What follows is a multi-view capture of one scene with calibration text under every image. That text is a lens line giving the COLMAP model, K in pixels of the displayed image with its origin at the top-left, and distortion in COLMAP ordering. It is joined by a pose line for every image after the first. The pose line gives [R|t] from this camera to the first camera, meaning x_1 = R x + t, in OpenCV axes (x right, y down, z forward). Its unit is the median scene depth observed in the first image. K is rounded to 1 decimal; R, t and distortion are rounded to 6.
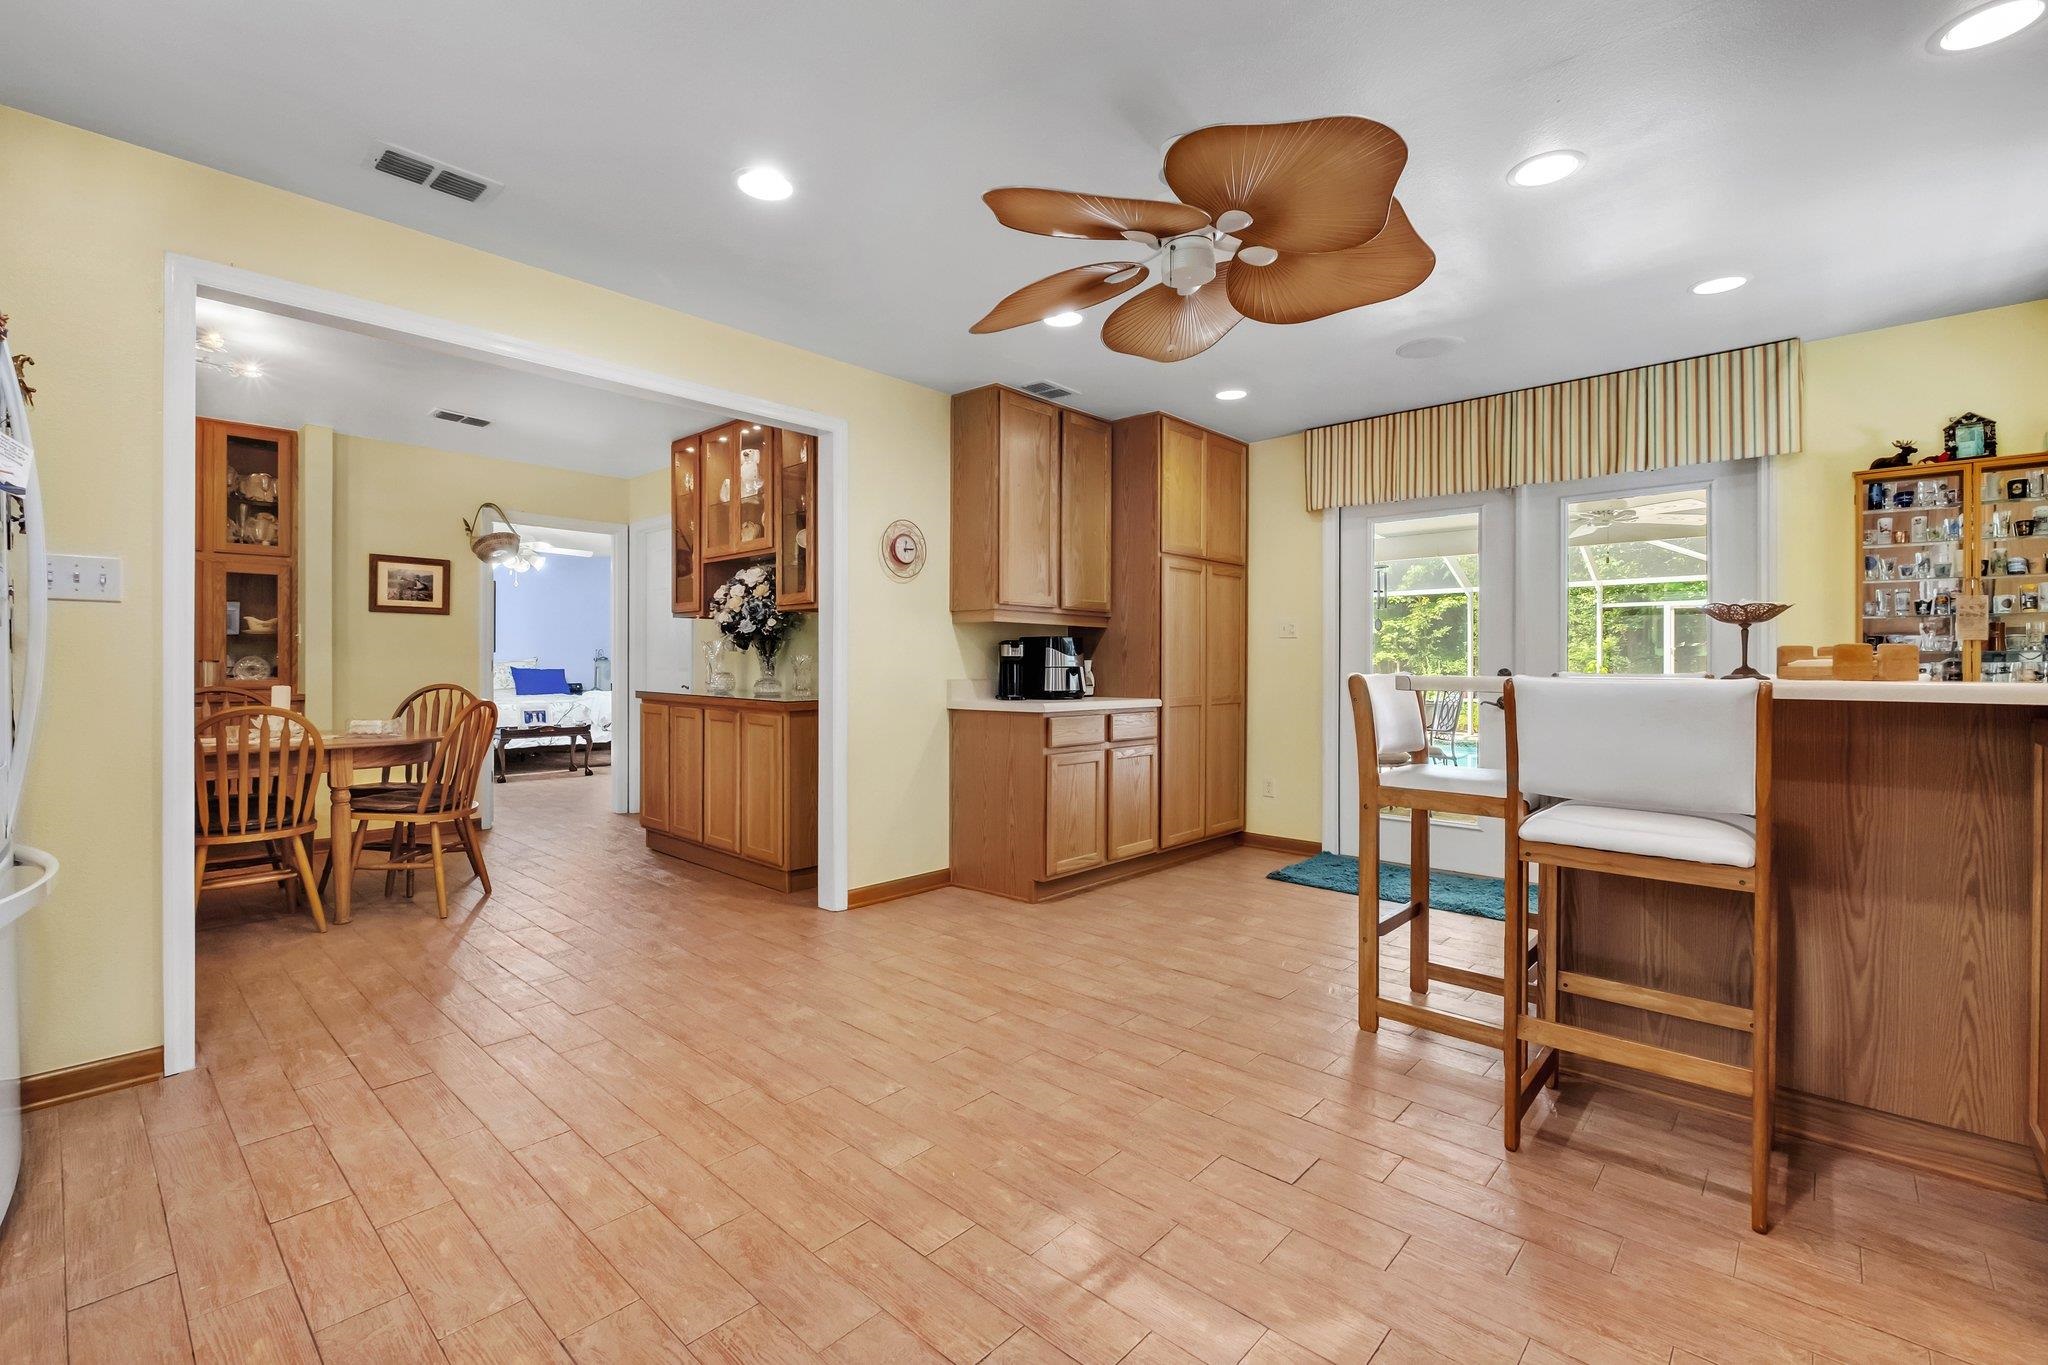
lens RADIAL K [[884.9, 0, 1009.0], [0, 884.9, 665.9], [0, 0, 1]] dist [-0.001413, 0.000264]
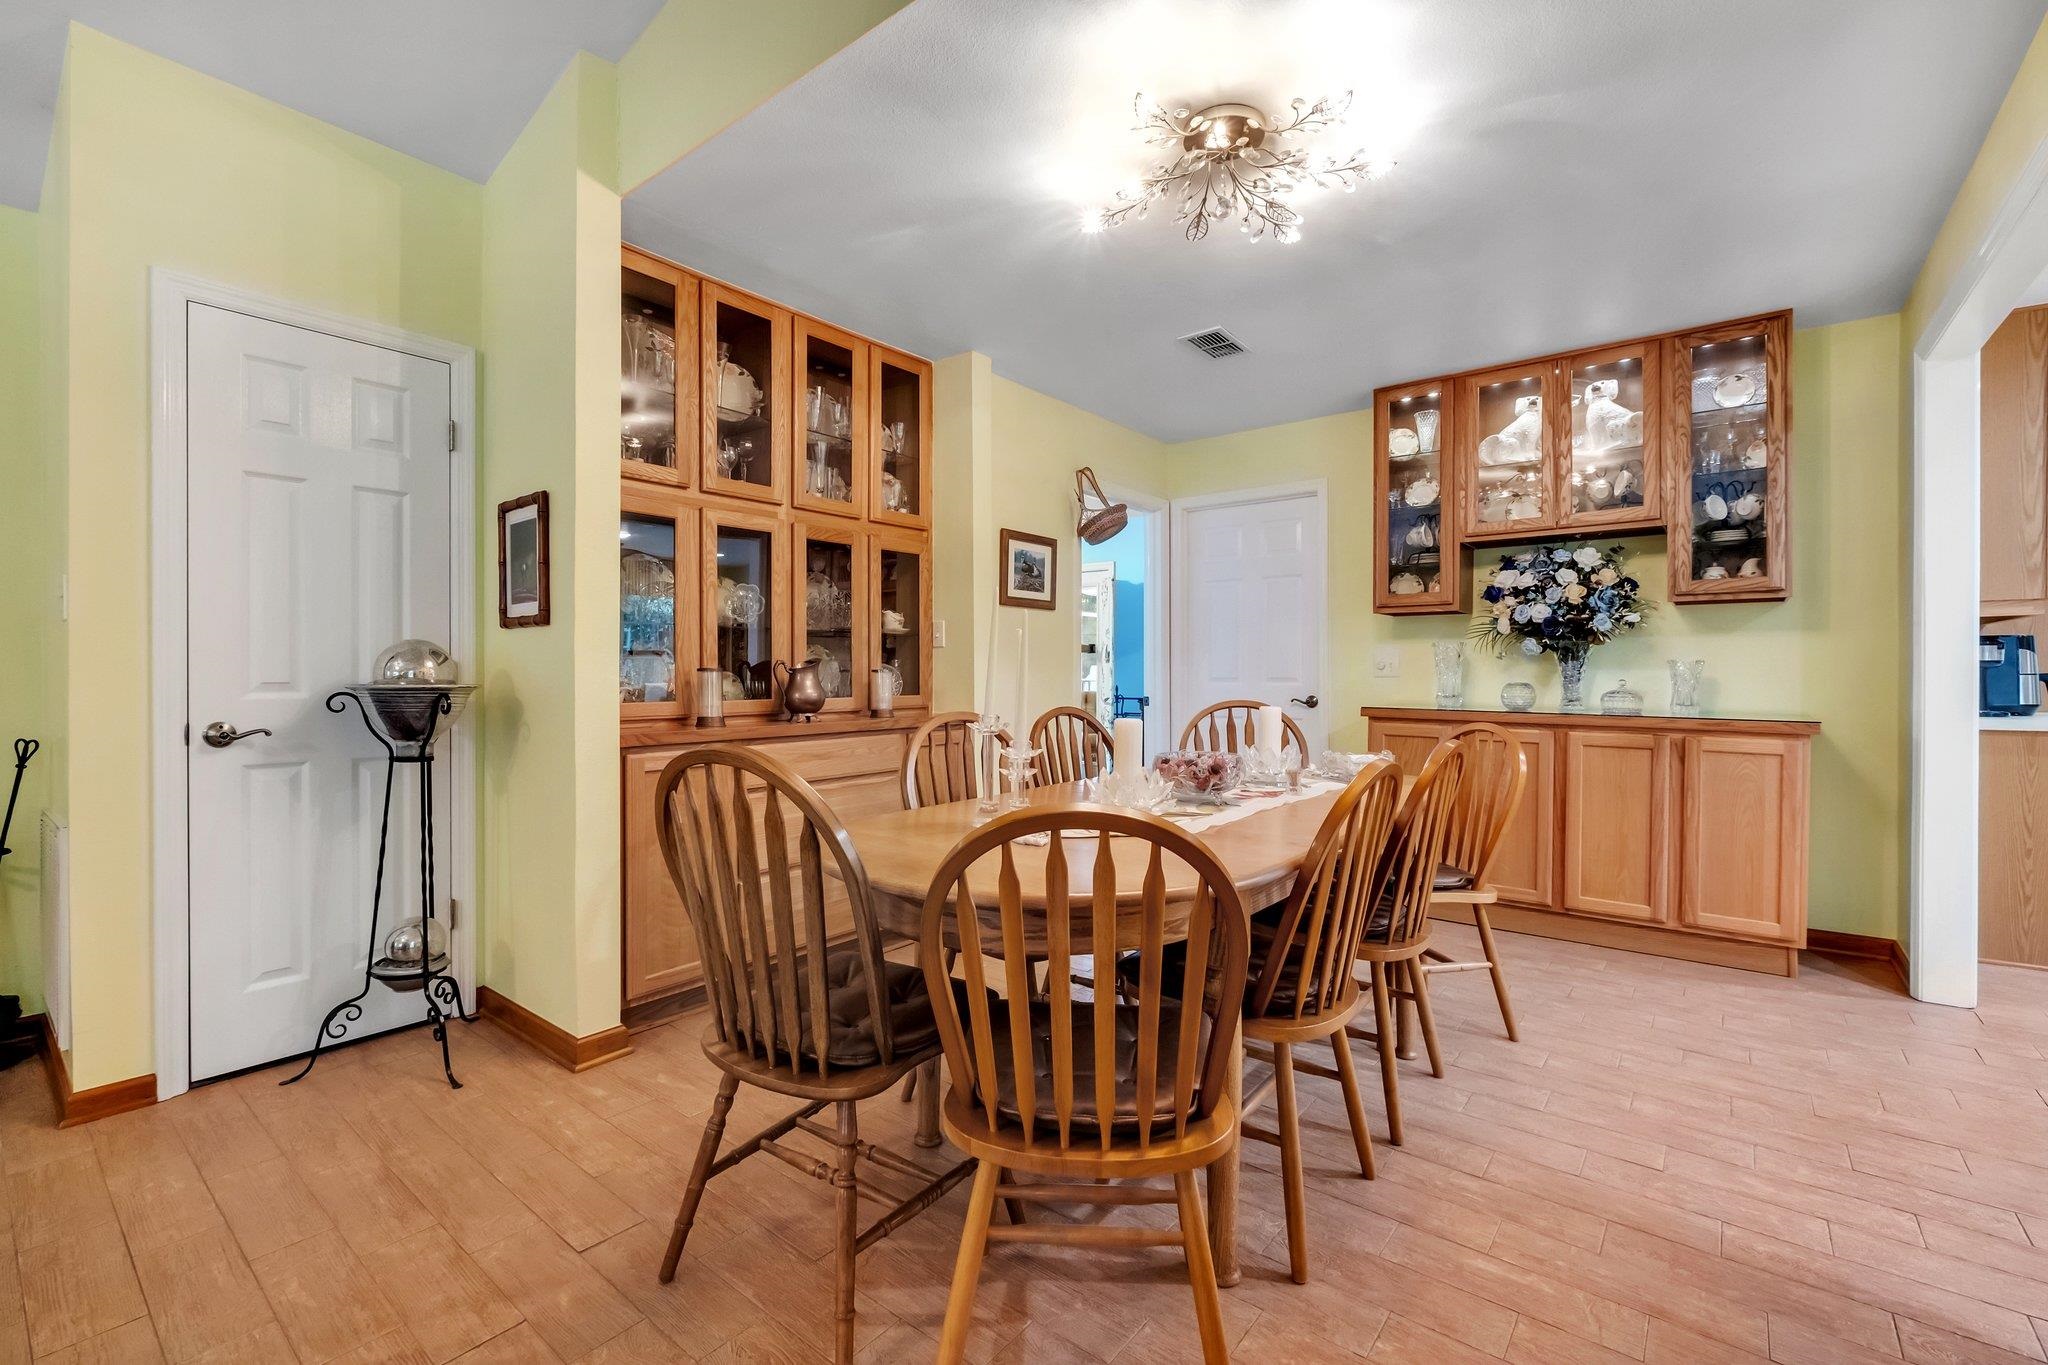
lens RADIAL K [[884.9, 0, 1040.1], [0, 884.9, 685.0], [0, 0, 1]] dist [-0.001413, 0.000264]
pose [[0.998664, -0.003711, 0.051534, -0.726757], [0.002683, 0.999796, 0.020004, -0.006346], [-0.051598, -0.019839, 0.998471, 0.226360]]
